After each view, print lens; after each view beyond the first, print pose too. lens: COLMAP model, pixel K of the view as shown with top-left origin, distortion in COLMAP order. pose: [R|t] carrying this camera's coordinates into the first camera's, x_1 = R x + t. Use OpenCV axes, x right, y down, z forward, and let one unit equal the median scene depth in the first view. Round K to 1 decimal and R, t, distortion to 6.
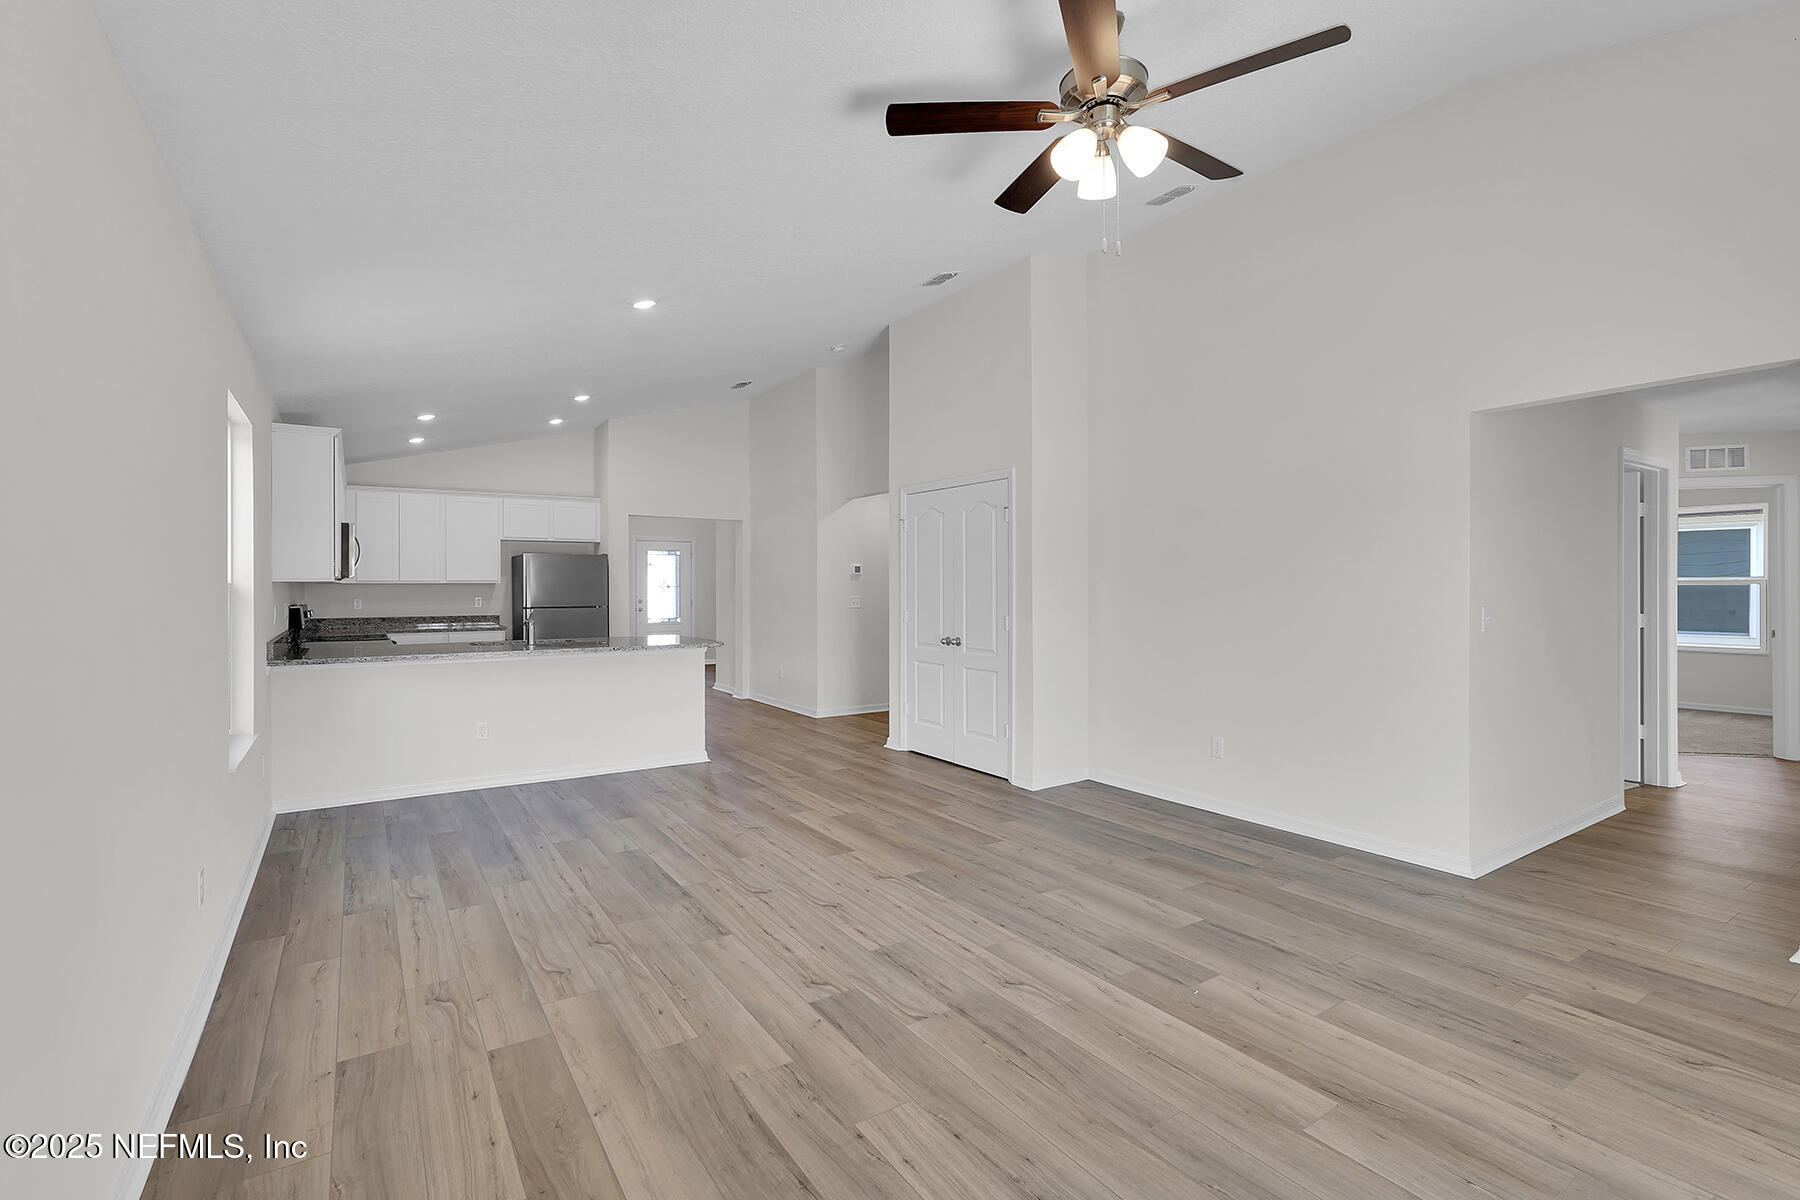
lens RADIAL K [[824.6, 0, 887.3], [0, 824.6, 587.6], [0, 0, 1]] dist [-0.011338, 0.000815]
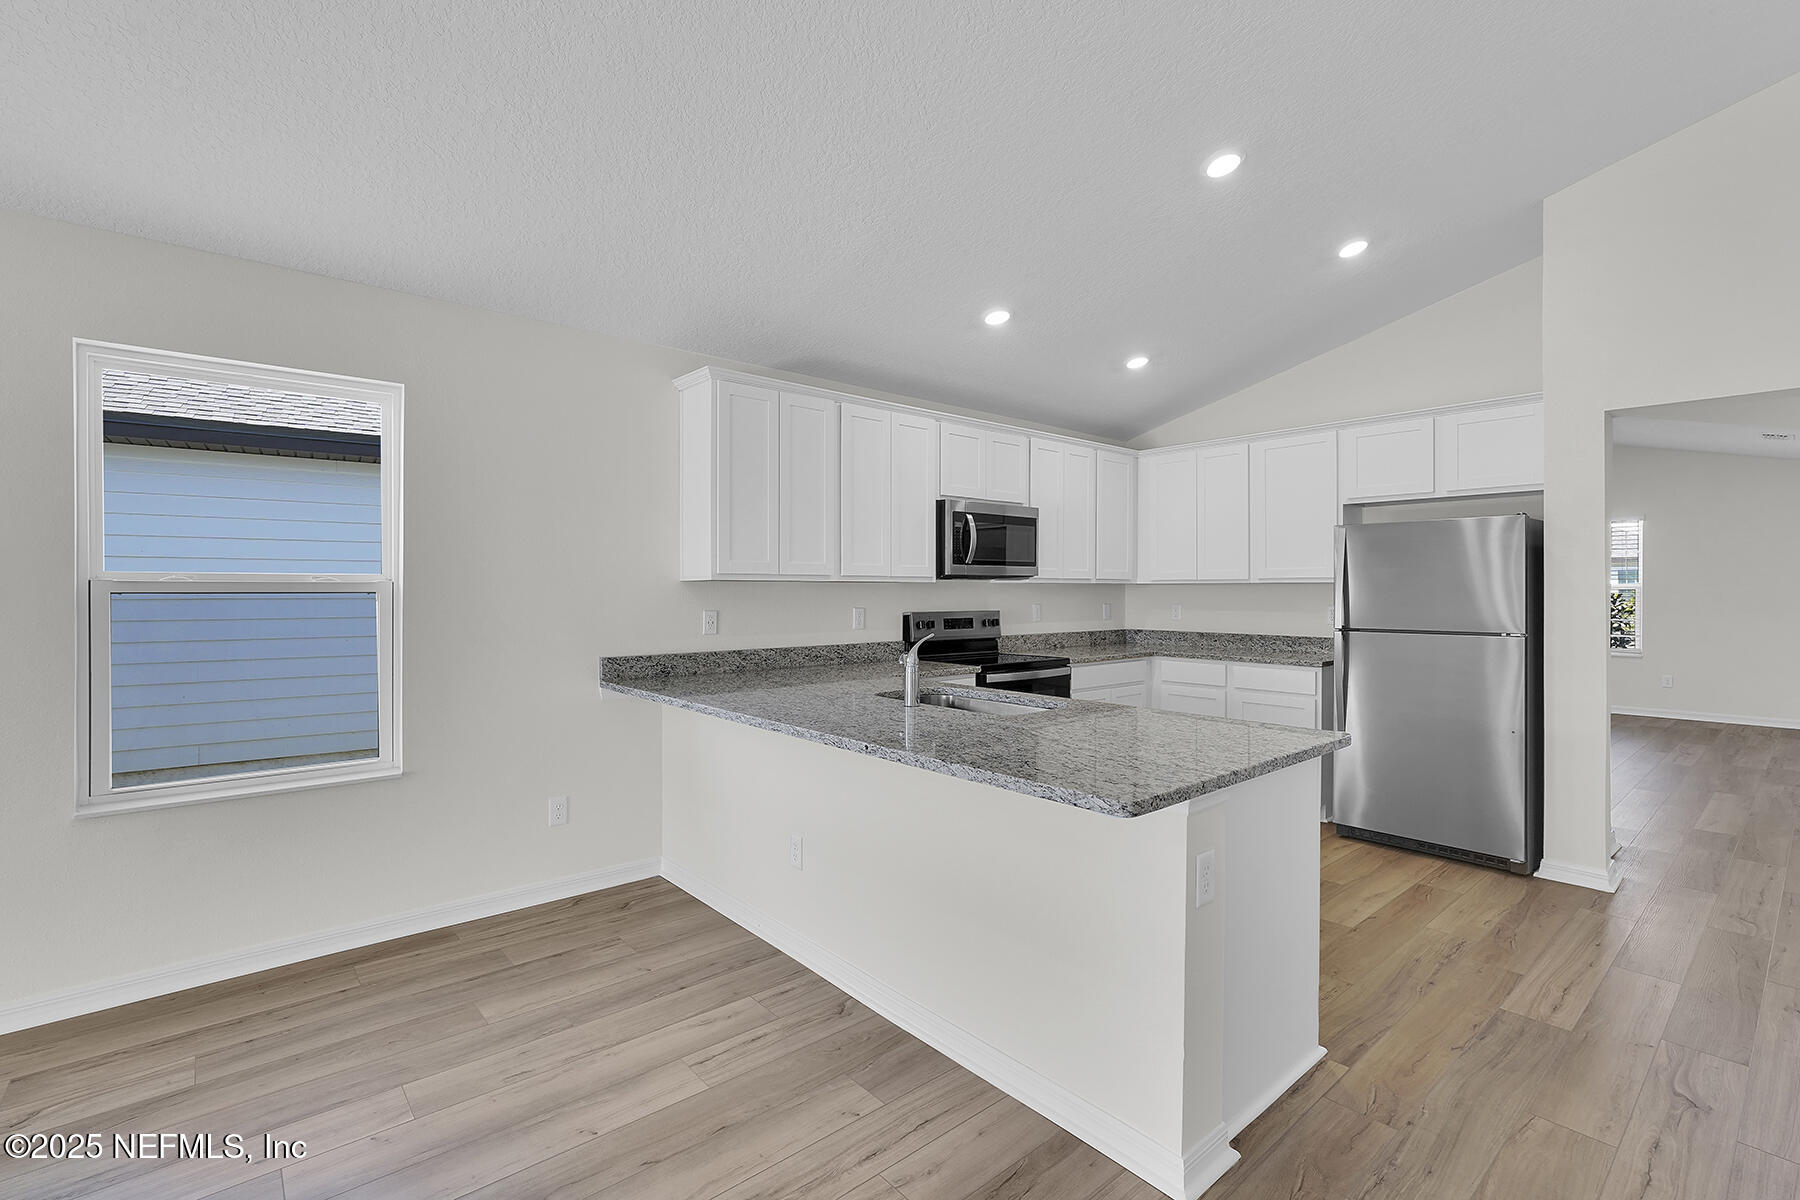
lens RADIAL K [[808.5, 0, 899.7], [0, 808.5, 592.1], [0, 0, 1]] dist [-0.012103, 0.001218]
pose [[0.137638, 0.004650, -0.990472, 0.066435], [-0.002023, 0.999988, 0.004413, -0.000701], [0.990481, 0.001396, 0.137646, 1.364538]]
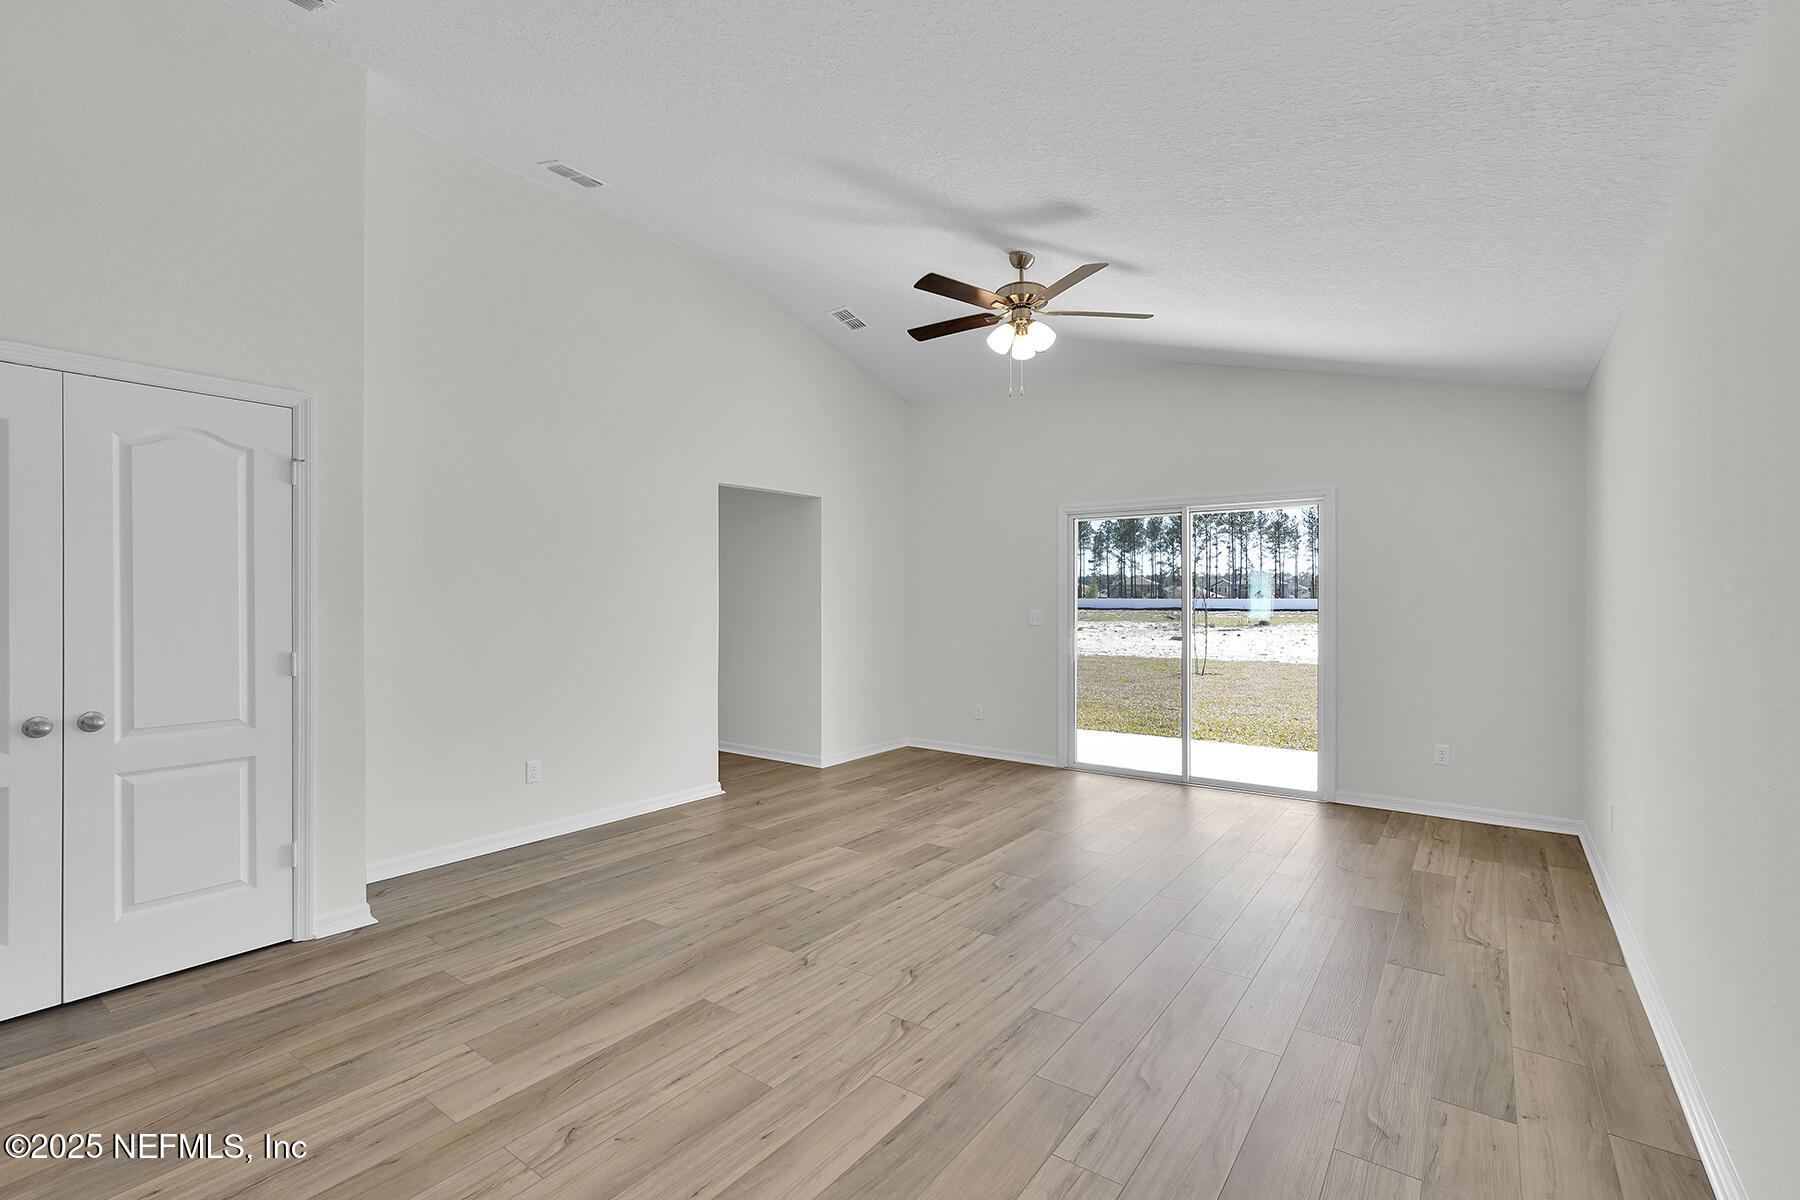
lens RADIAL K [[808.5, 0, 899.7], [0, 808.5, 592.1], [0, 0, 1]] dist [-0.012103, 0.001218]
pose [[-0.359373, 0.011503, 0.933123, -0.728337], [0.003066, 0.999933, -0.011146, 0.001953], [-0.933189, -0.001145, -0.359385, 1.130030]]
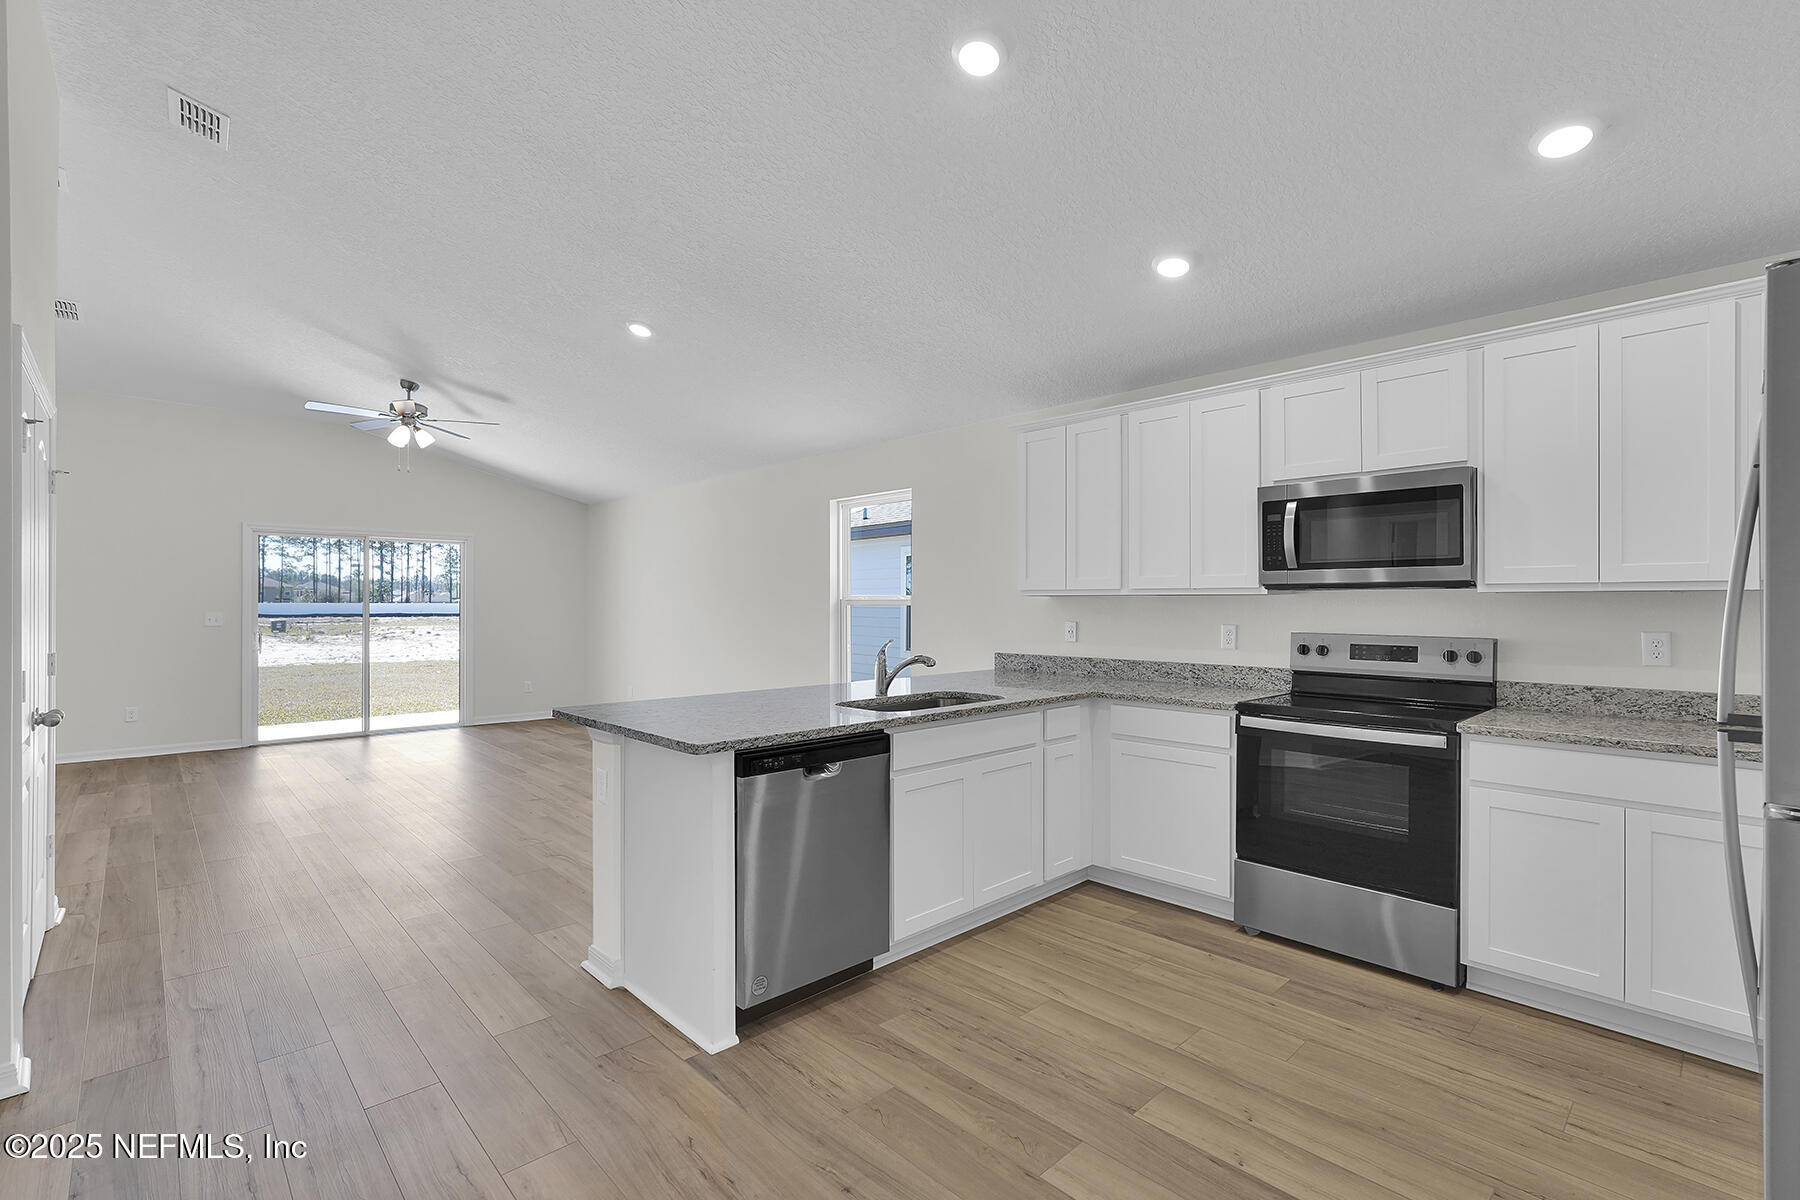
lens RADIAL K [[808.5, 0, 899.7], [0, 808.5, 592.1], [0, 0, 1]] dist [-0.012103, 0.001218]
pose [[-0.982205, -0.000983, -0.187812, -0.487261], [0.001154, 0.999936, -0.011268, -0.002458], [0.187811, -0.011284, -0.982140, 2.364142]]
